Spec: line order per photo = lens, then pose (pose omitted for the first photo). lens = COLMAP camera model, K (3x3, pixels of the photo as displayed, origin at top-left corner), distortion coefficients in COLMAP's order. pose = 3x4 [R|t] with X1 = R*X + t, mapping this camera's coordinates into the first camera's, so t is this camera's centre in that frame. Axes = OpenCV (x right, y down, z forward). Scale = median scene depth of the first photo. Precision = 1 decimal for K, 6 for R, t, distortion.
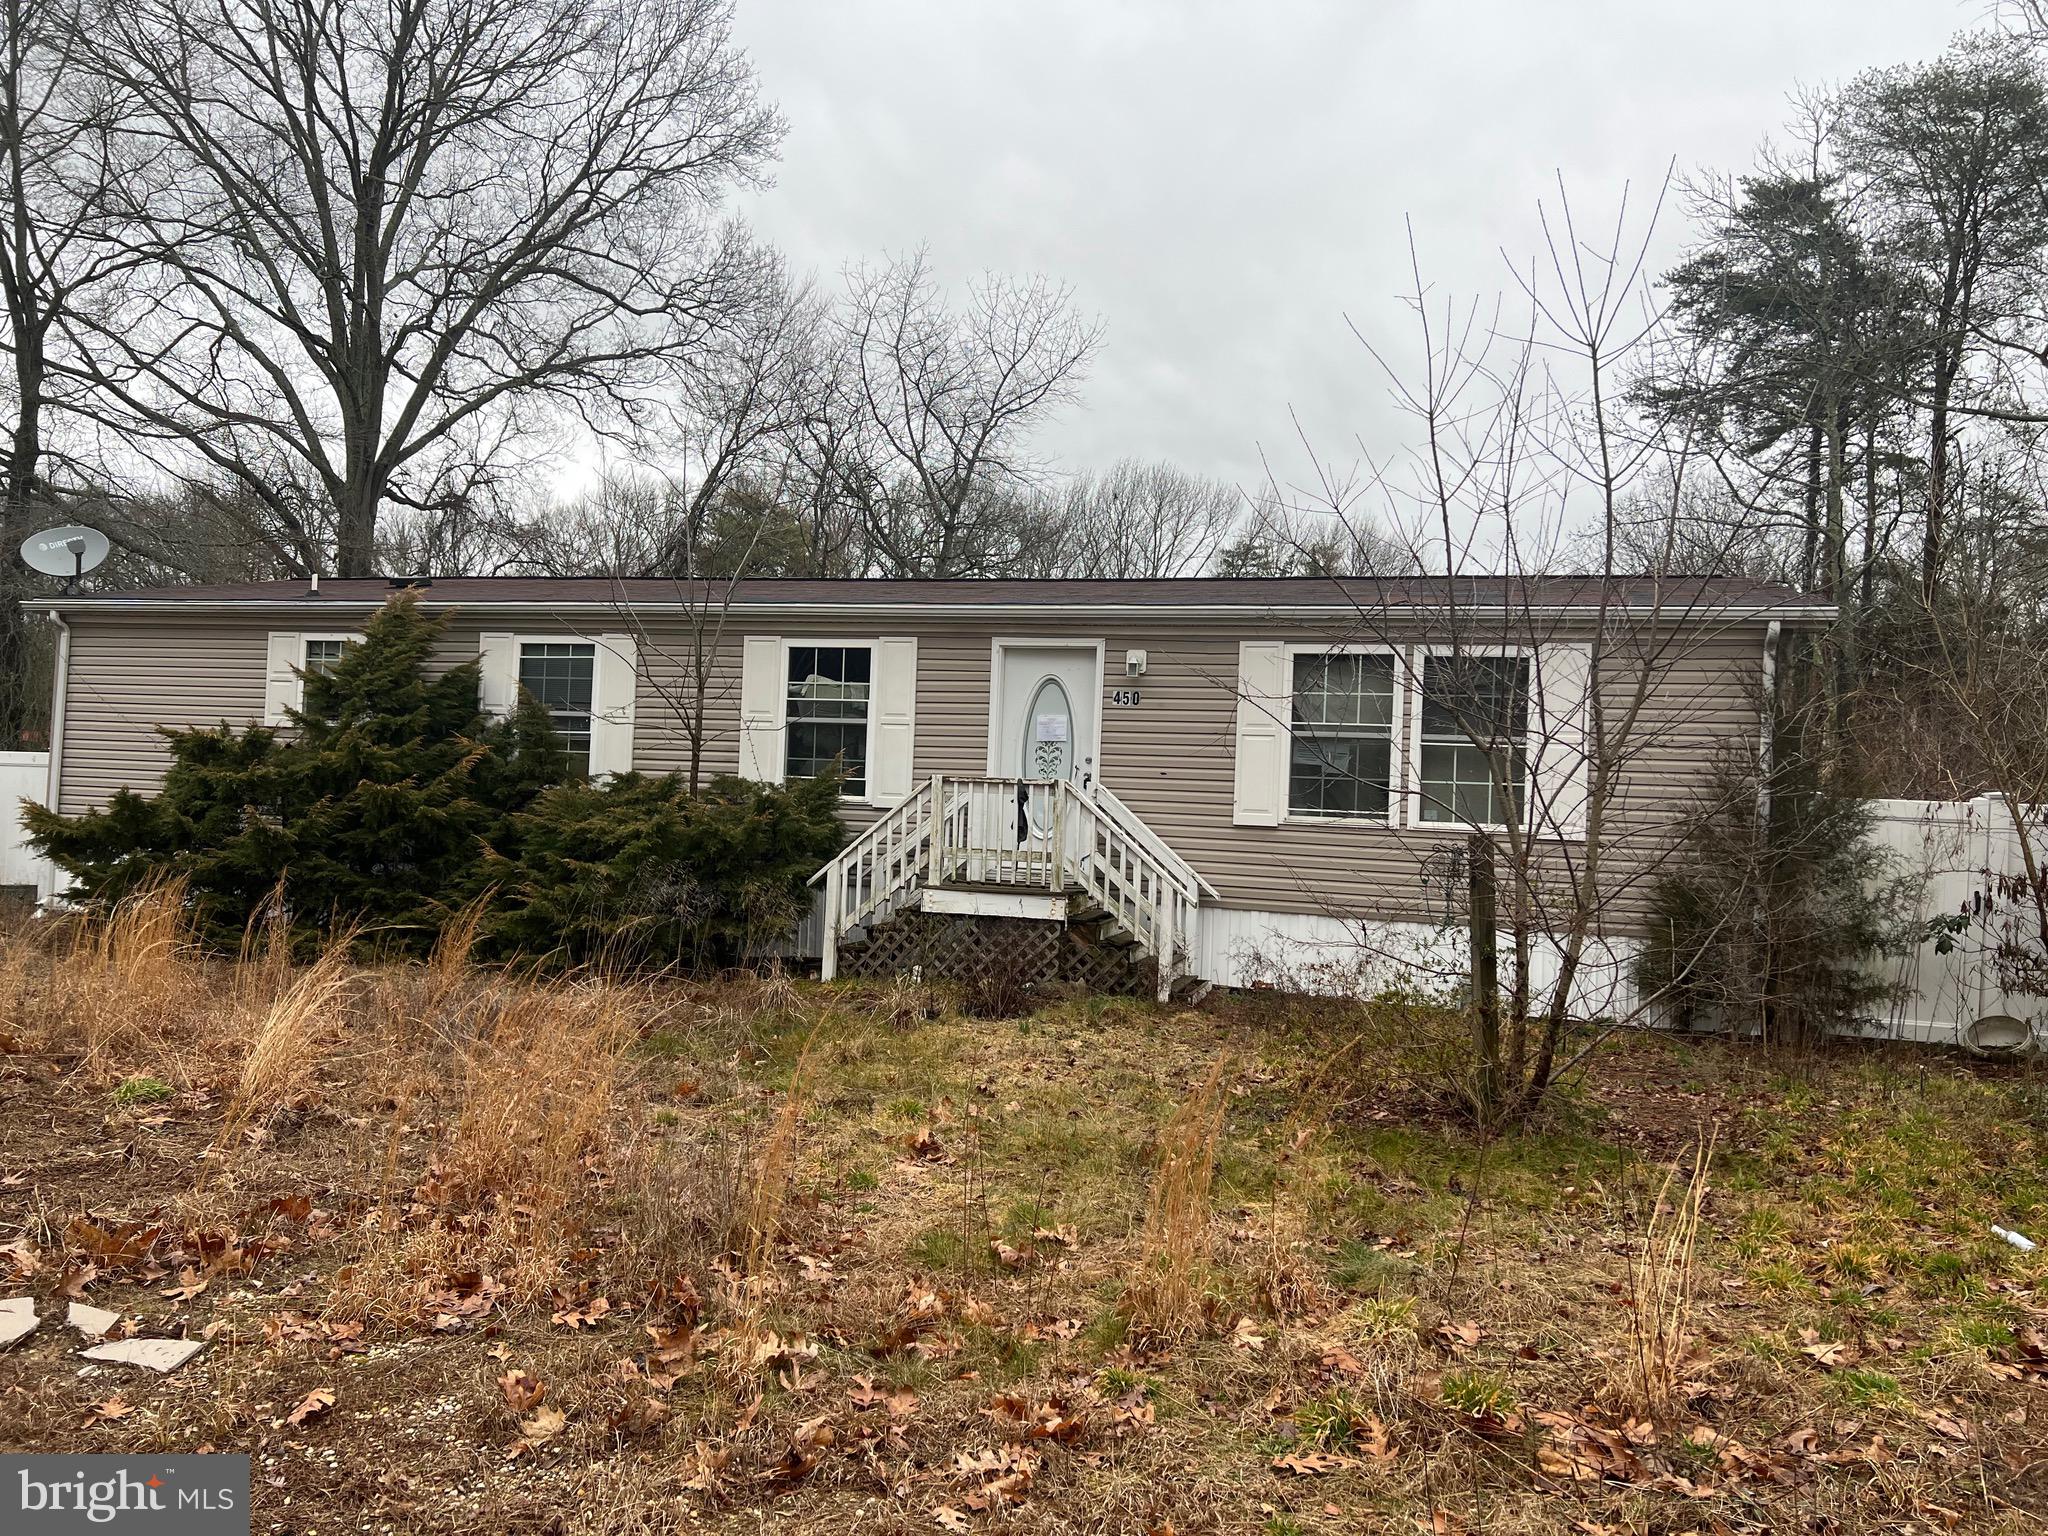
lens RADIAL K [[1557.9, 0, 1024.0], [0, 1557.9, 768.0], [0, 0, 1]] dist [0.136506, -0.200048]
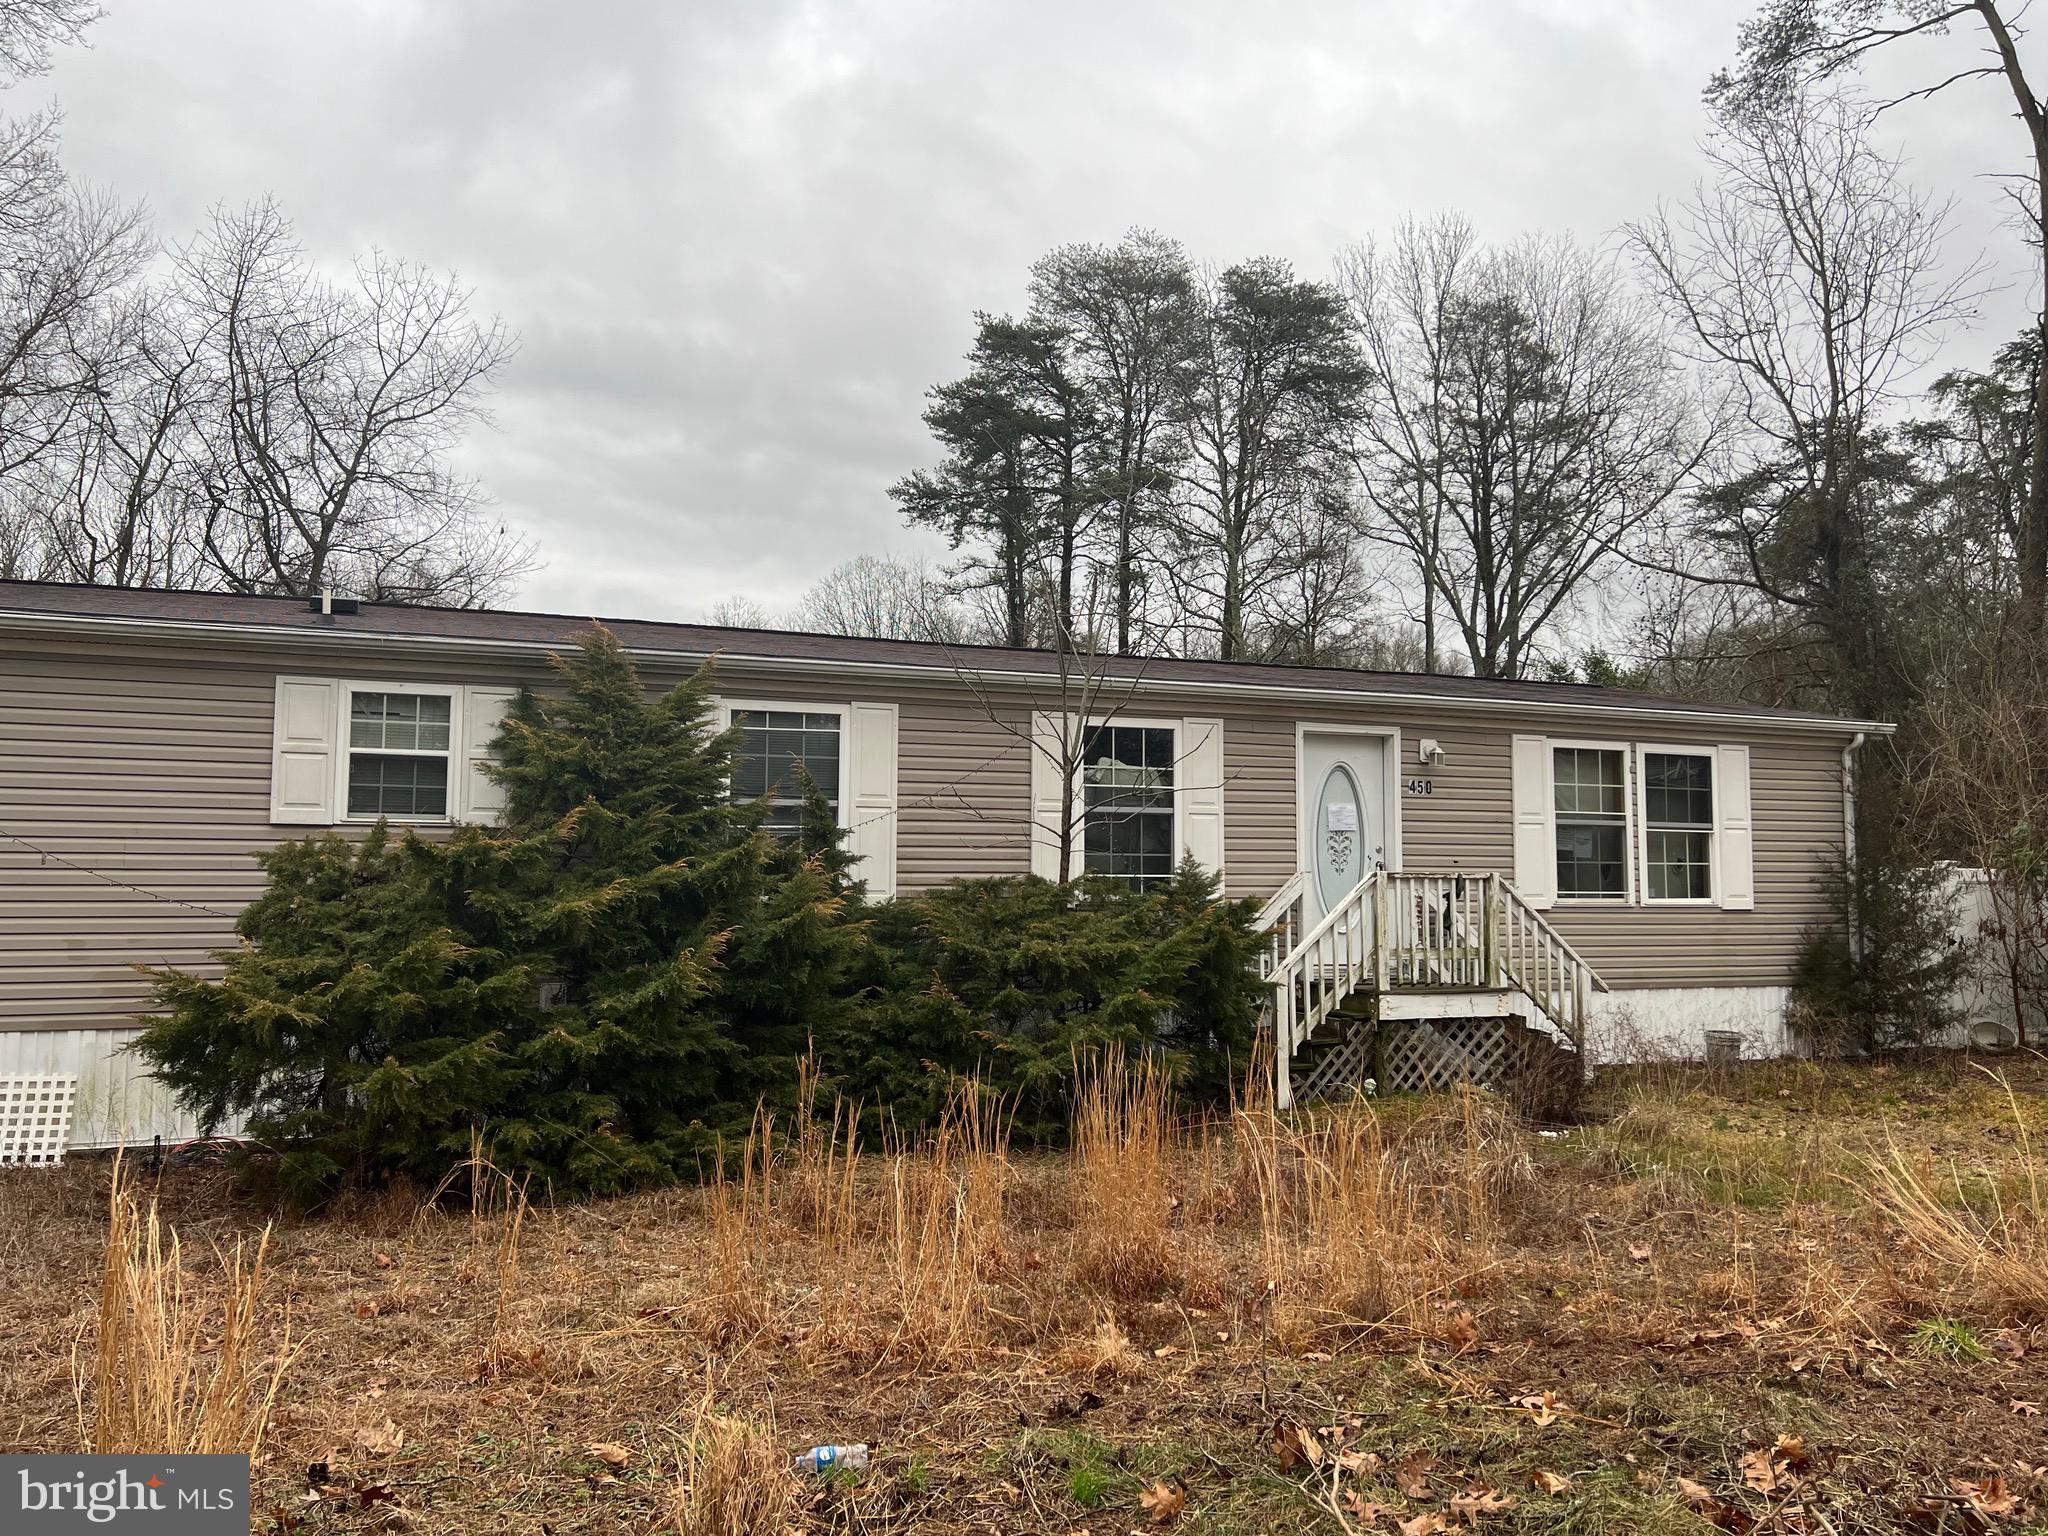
lens RADIAL K [[1540.5, 0, 1024.0], [0, 1540.5, 768.0], [0, 0, 1]] dist [0.002564, -0.000329]
pose [[0.792389, 0.008422, 0.609958, -0.736687], [0.011062, 0.999542, -0.028172, -0.032098], [-0.609916, 0.029070, 0.791933, 0.369514]]
